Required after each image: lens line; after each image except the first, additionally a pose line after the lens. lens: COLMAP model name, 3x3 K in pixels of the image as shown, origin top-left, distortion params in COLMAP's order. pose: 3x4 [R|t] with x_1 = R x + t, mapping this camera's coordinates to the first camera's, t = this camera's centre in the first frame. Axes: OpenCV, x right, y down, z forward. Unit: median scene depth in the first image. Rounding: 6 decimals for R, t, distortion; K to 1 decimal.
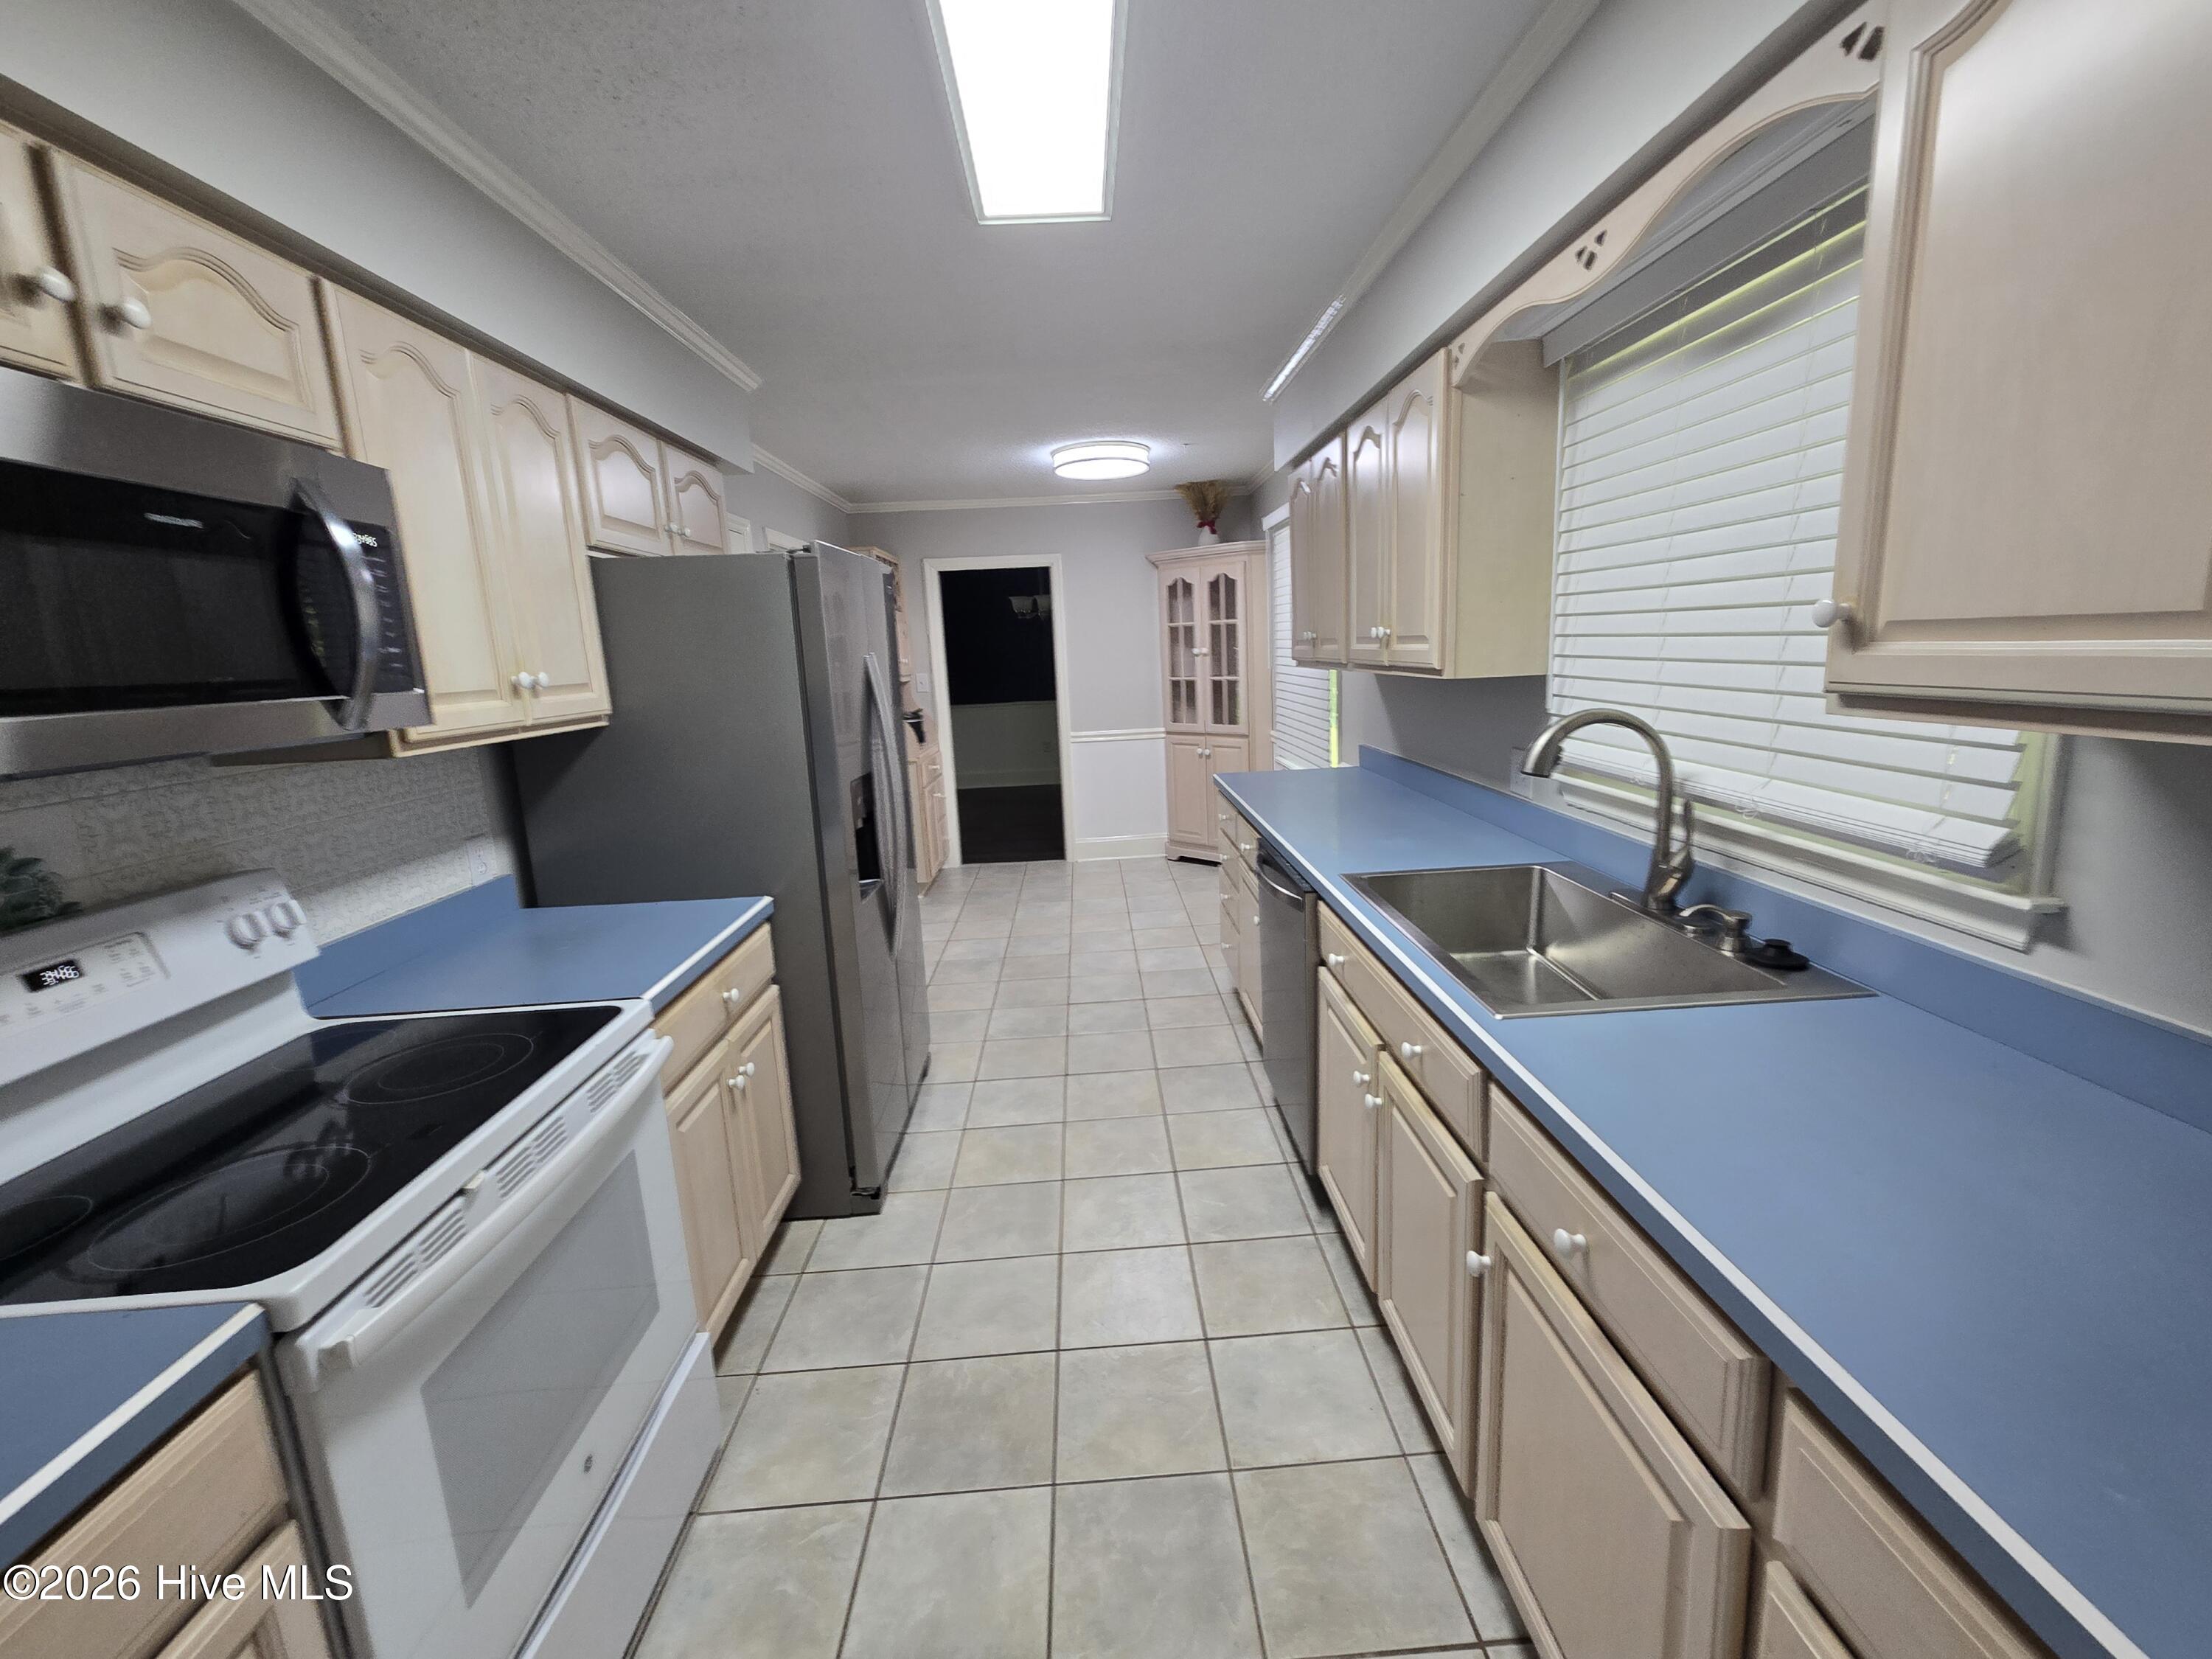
lens RADIAL K [[916.6, 0, 1105.5], [0, 916.6, 825.5], [0, 0, 1]] dist [0.004749, 0.000533]
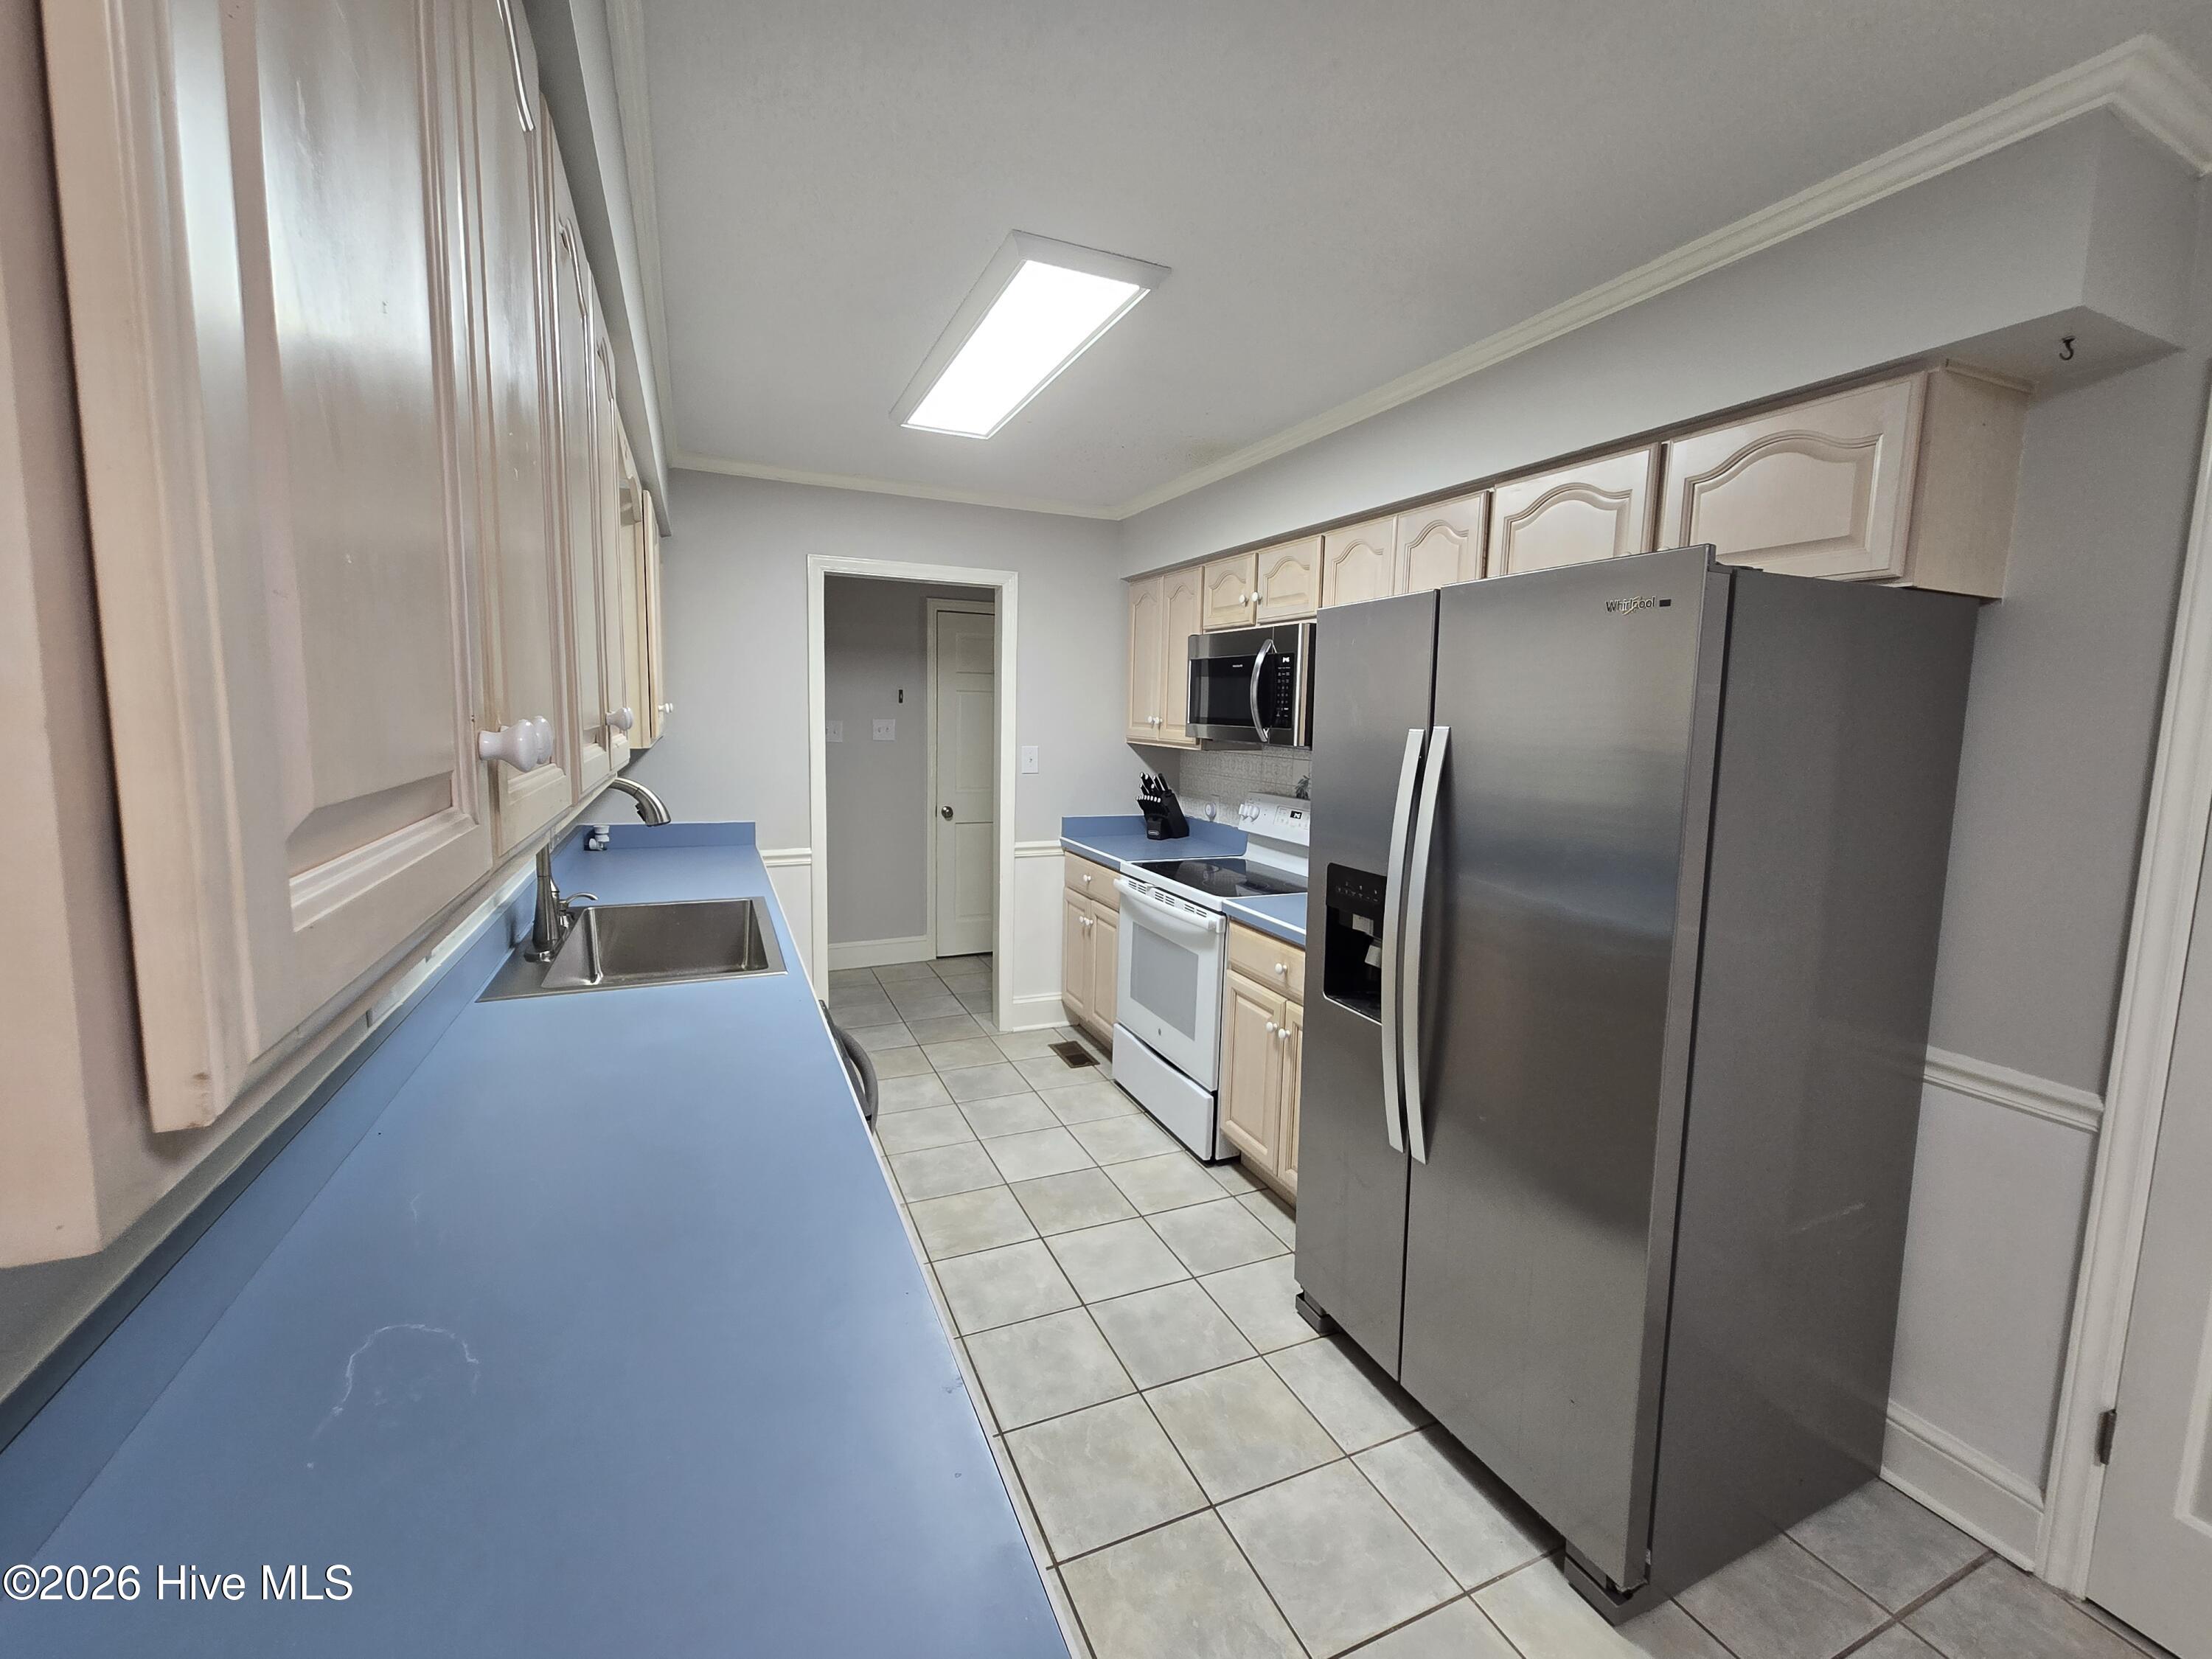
lens RADIAL K [[916.6, 0, 1105.6], [0, 916.6, 820.6], [0, 0, 1]] dist [0.004749, 0.000533]
pose [[-0.927644, 0.077044, -0.365432, 0.312387], [-0.040329, 0.952103, 0.303105, -0.430003], [0.371281, 0.295911, -0.880106, 2.097562]]
